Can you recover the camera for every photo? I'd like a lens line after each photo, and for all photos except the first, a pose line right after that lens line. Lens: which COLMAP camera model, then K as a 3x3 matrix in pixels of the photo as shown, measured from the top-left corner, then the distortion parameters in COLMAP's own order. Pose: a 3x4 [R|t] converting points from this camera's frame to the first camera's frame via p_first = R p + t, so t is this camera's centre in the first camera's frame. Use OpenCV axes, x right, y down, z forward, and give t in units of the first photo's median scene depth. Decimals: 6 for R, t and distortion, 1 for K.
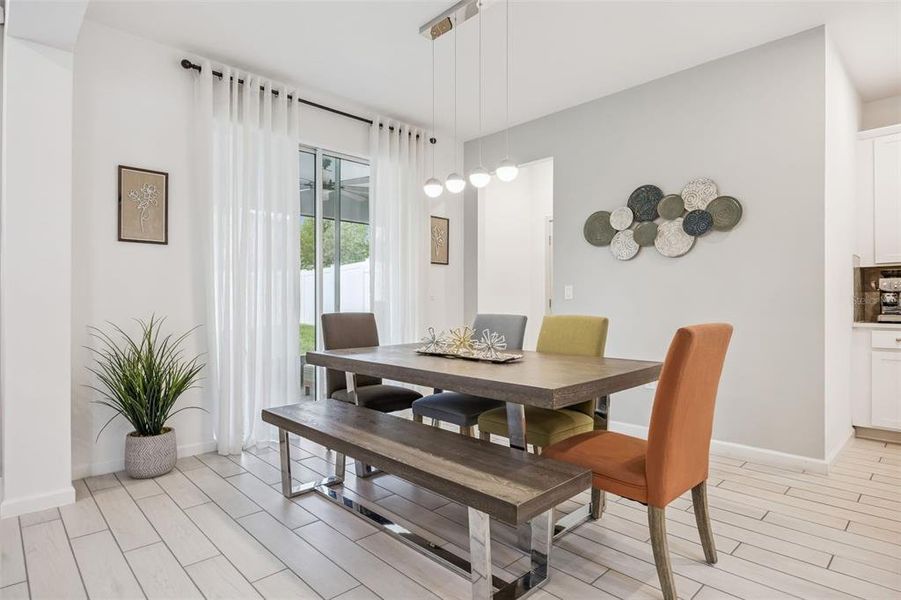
lens RADIAL K [[482.2, 0, 447.8], [0, 482.2, 303.7], [0, 0, 1]] dist [0.001237, 0.000962]
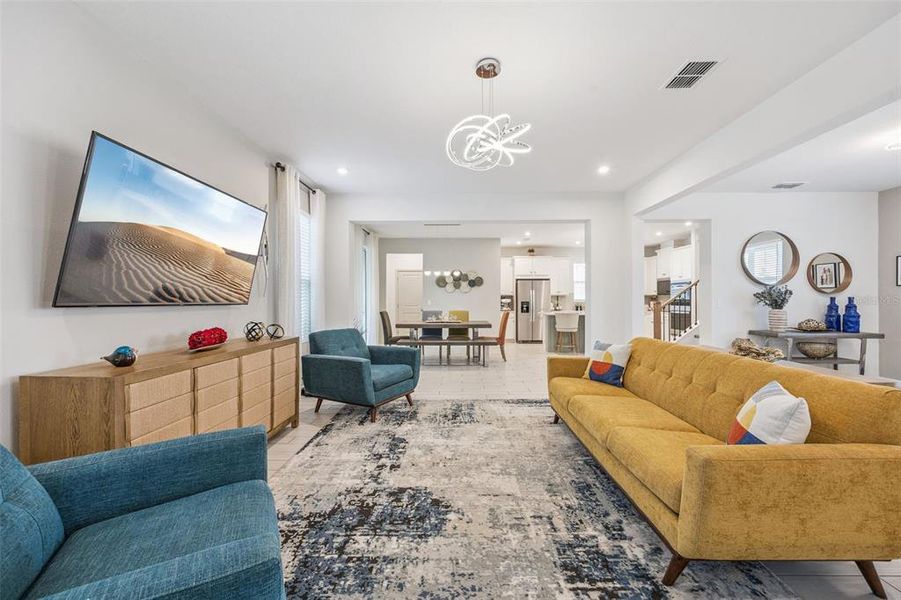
lens RADIAL K [[351.0, 0, 455.3], [0, 351.0, 301.1], [0, 0, 1]] dist [-0.003881, 0.000541]
pose [[0.699658, 0.001789, 0.714475, -1.296950], [0.003743, 0.999974, -0.006169, -0.021195], [-0.714468, 0.006990, 0.699633, -0.648179]]
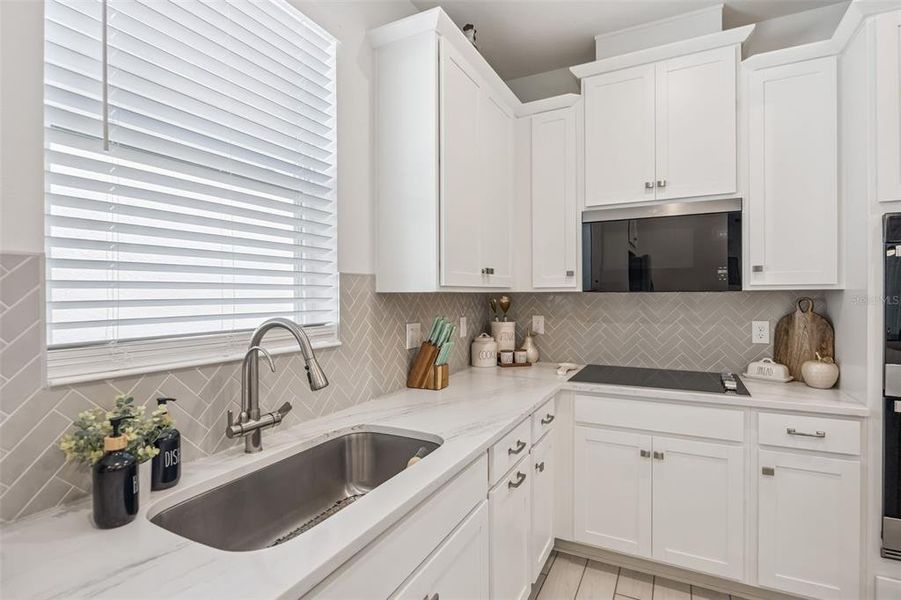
lens RADIAL K [[445.6, 0, 448.9], [0, 445.6, 297.1], [0, 0, 1]] dist [-0.006268, -0.003175]
pose [[-0.326912, 0.002037, 0.945053, 1.115190], [0.013580, 0.999905, 0.002542, -0.076214], [-0.944957, 0.013665, -0.326908, 0.528186]]
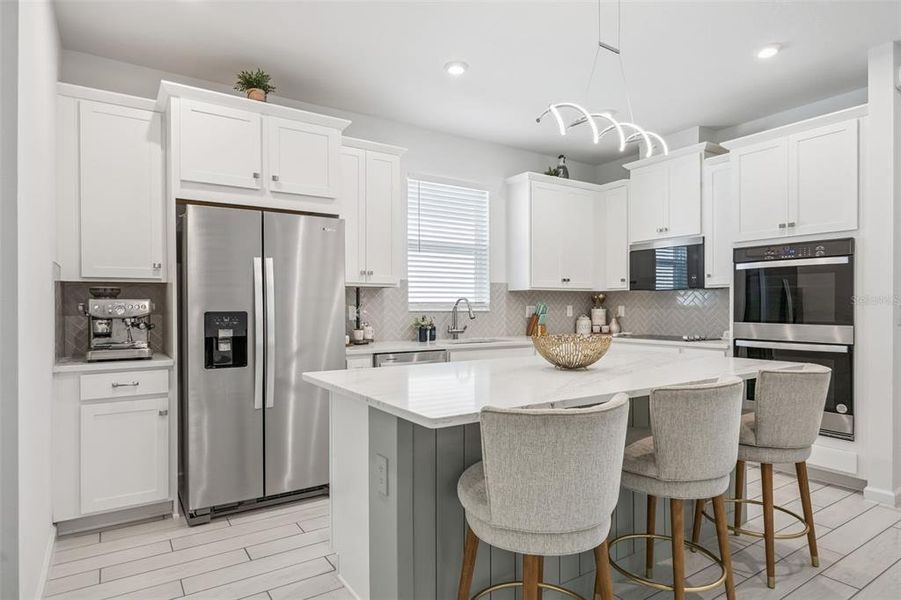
lens RADIAL K [[508.2, 0, 448.1], [0, 508.2, 306.5], [0, 0, 1]] dist [0.003557, 0.000586]
pose [[0.178835, 0.002909, 0.983875, 0.258030], [0.007948, 0.999959, -0.004401, -0.034265], [-0.983847, 0.008607, 0.178805, 0.353898]]
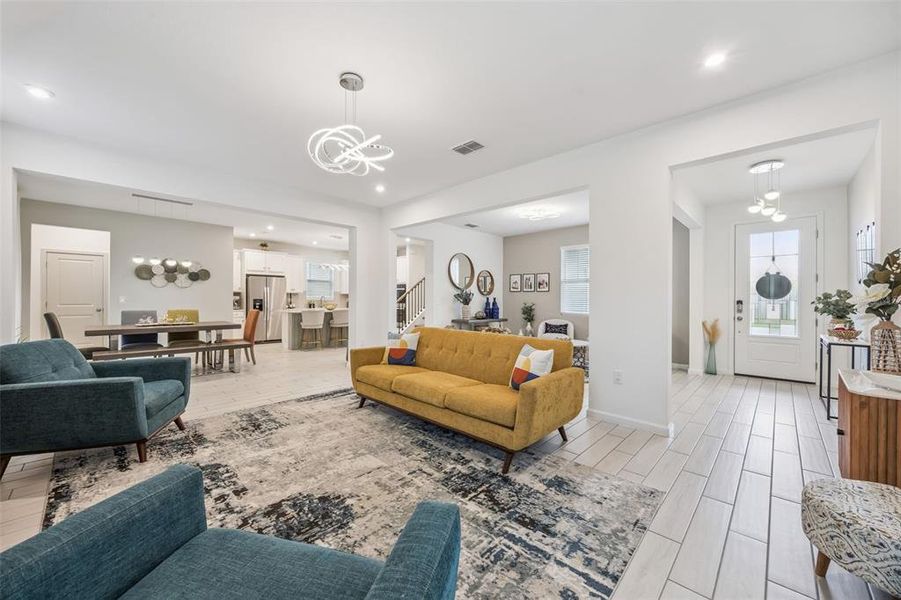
lens RADIAL K [[341.1, 0, 447.7], [0, 341.1, 300.3], [0, 0, 1]] dist [-0.004095, -0.000280]
pose [[-0.038984, 0.000573, 0.999240, -1.472730], [0.001119, 0.999999, -0.000530, -0.021473], [-0.999239, 0.001097, -0.038985, -0.407289]]
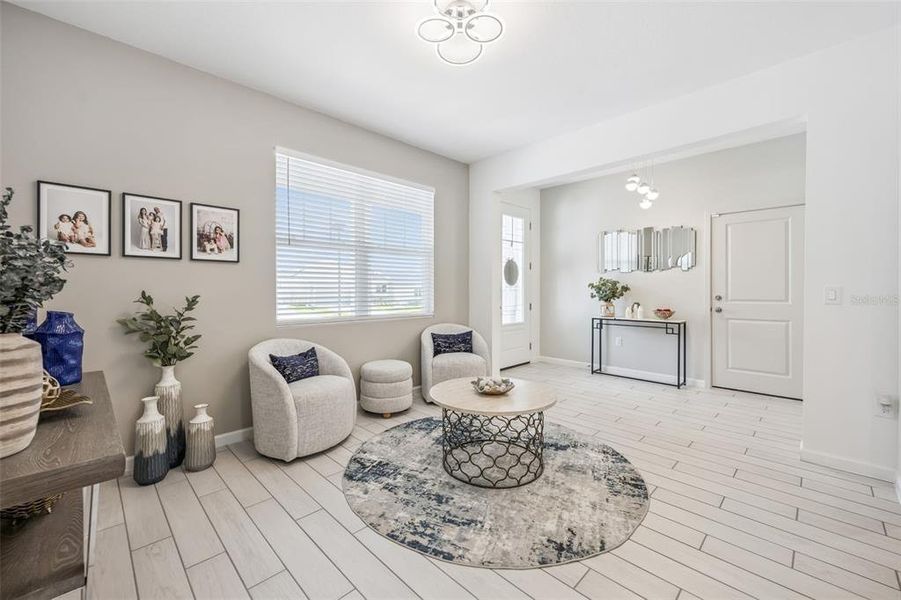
lens RADIAL K [[362.1, 0, 445.2], [0, 362.1, 294.3], [0, 0, 1]] dist [0.007240, -0.000677]
pose [[-0.999906, 0.004628, -0.012901, 0.178322], [0.004316, 0.999700, 0.024116, -0.027065], [0.013009, 0.024058, -0.999626, -0.339273]]
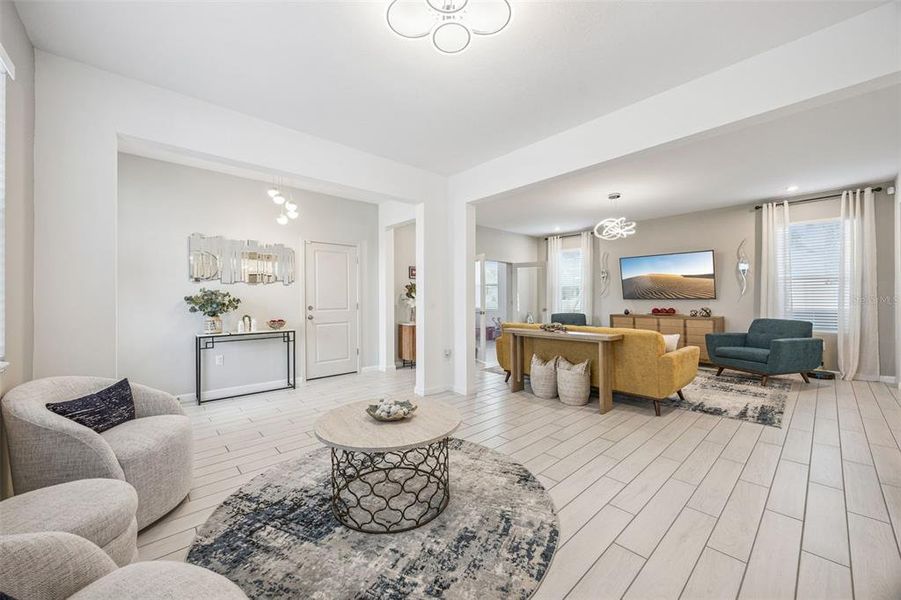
lens RADIAL K [[341.1, 0, 448.5], [0, 341.1, 300.4], [0, 0, 1]] dist [-0.004095, -0.000280]
pose [[-0.030133, 0.005125, -0.999533, 0.636519], [-0.002369, 0.999984, 0.005198, -0.022275], [0.999543, 0.002524, -0.030120, -0.897233]]
